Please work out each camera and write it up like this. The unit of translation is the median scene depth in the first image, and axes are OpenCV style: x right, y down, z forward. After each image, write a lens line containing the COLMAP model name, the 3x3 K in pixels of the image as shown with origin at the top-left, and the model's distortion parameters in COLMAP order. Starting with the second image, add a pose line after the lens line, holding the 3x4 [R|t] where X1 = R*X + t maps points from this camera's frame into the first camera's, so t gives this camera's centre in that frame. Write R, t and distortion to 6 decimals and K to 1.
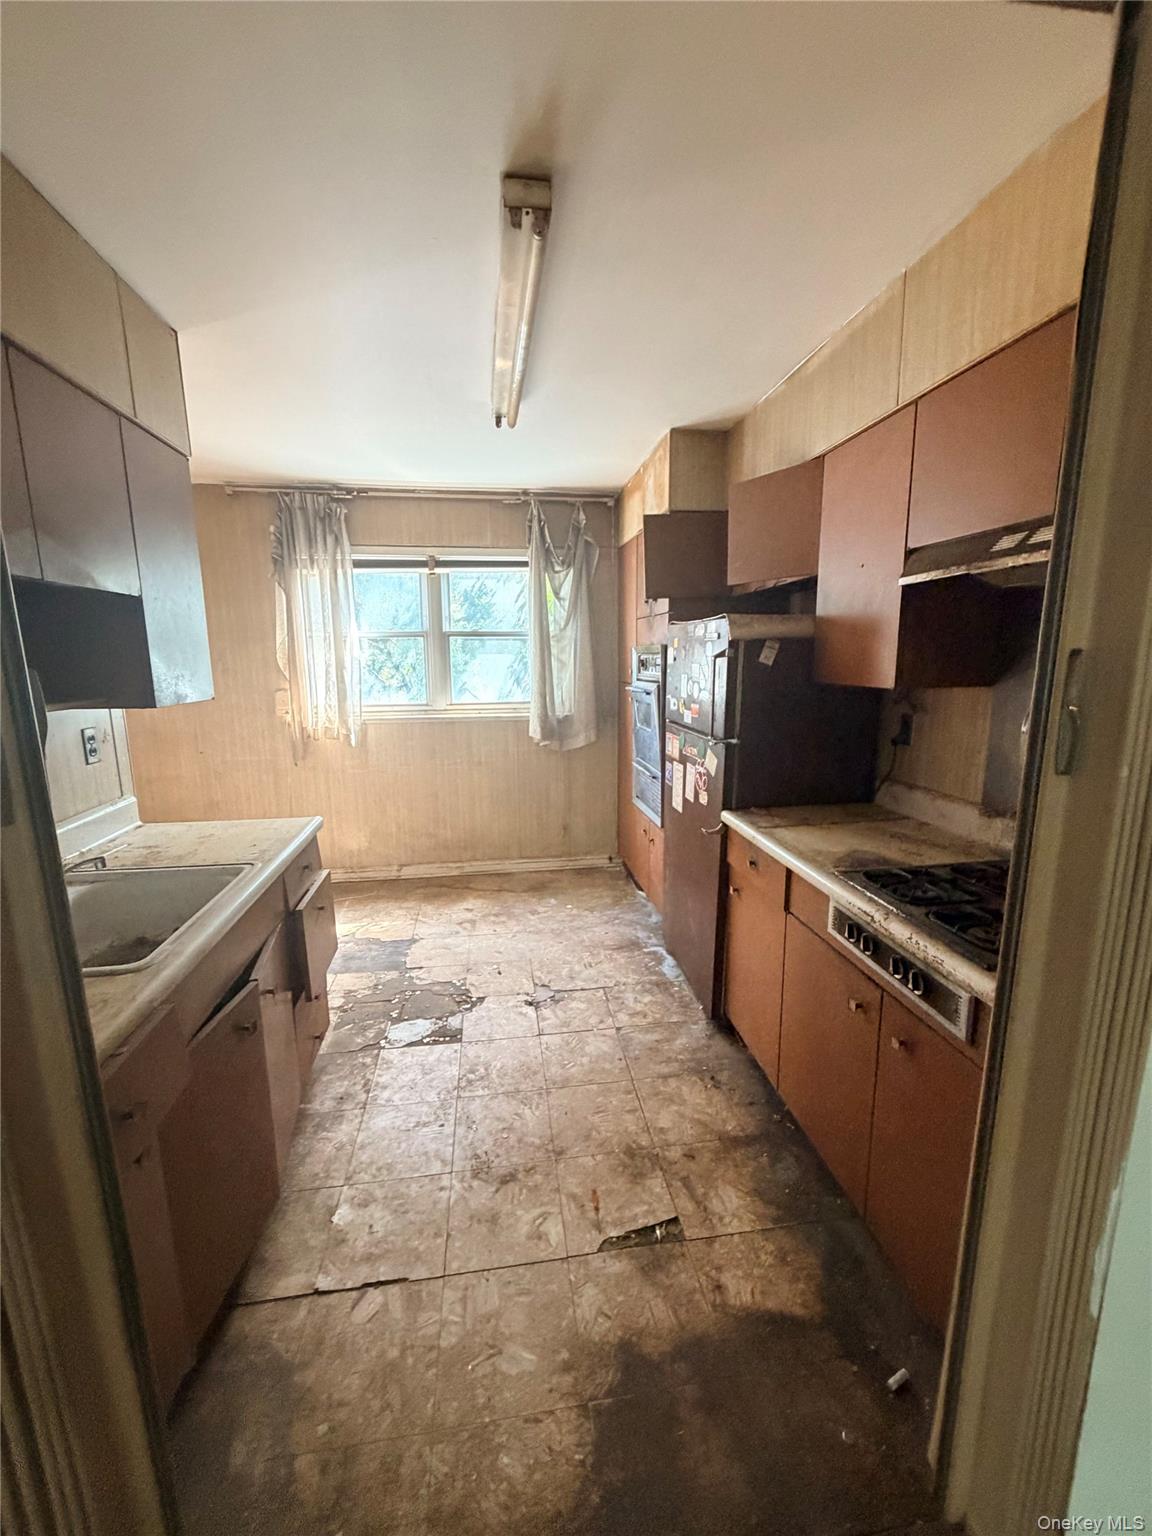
lens RADIAL K [[617.9, 0, 577.6], [0, 617.9, 765.5], [0, 0, 1]] dist [-0.001373, 0.000004]
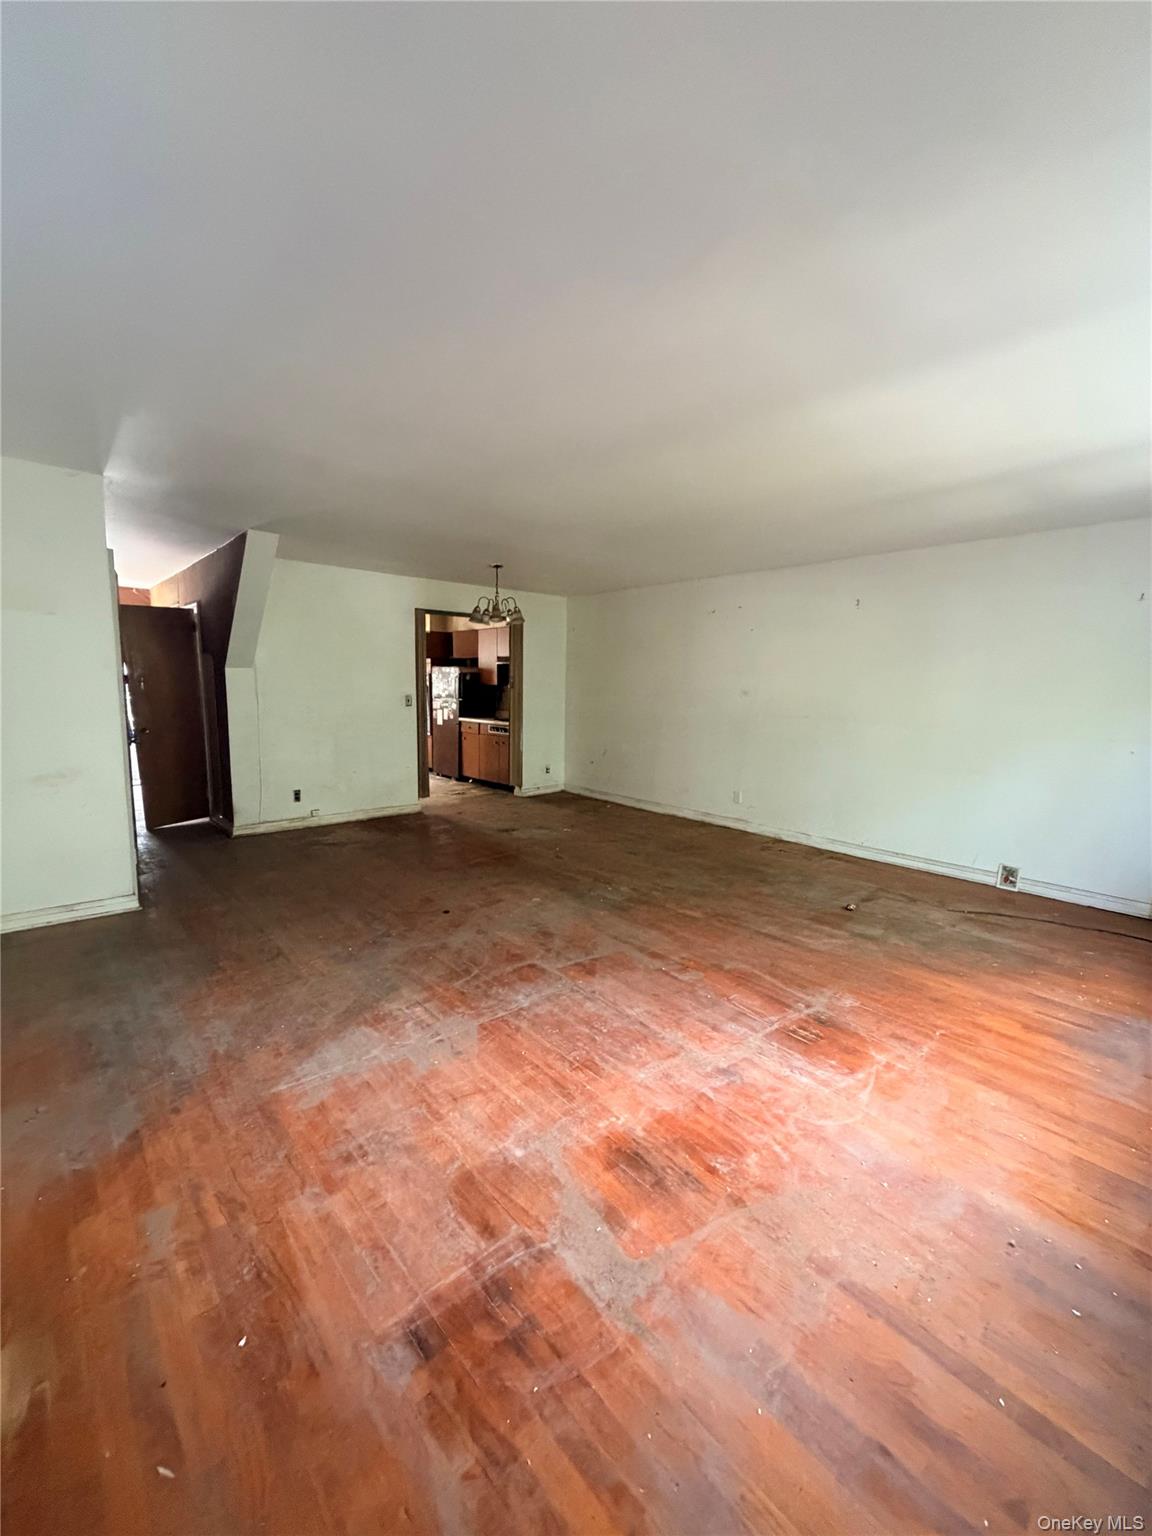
lens RADIAL K [[617.9, 0, 573.1], [0, 617.9, 767.7], [0, 0, 1]] dist [-0.001373, 0.000004]
pose [[0.832712, -0.054081, 0.551059, -1.312211], [0.074794, 0.997084, -0.015169, 0.497445], [-0.548631, 0.053847, 0.834329, -2.579484]]
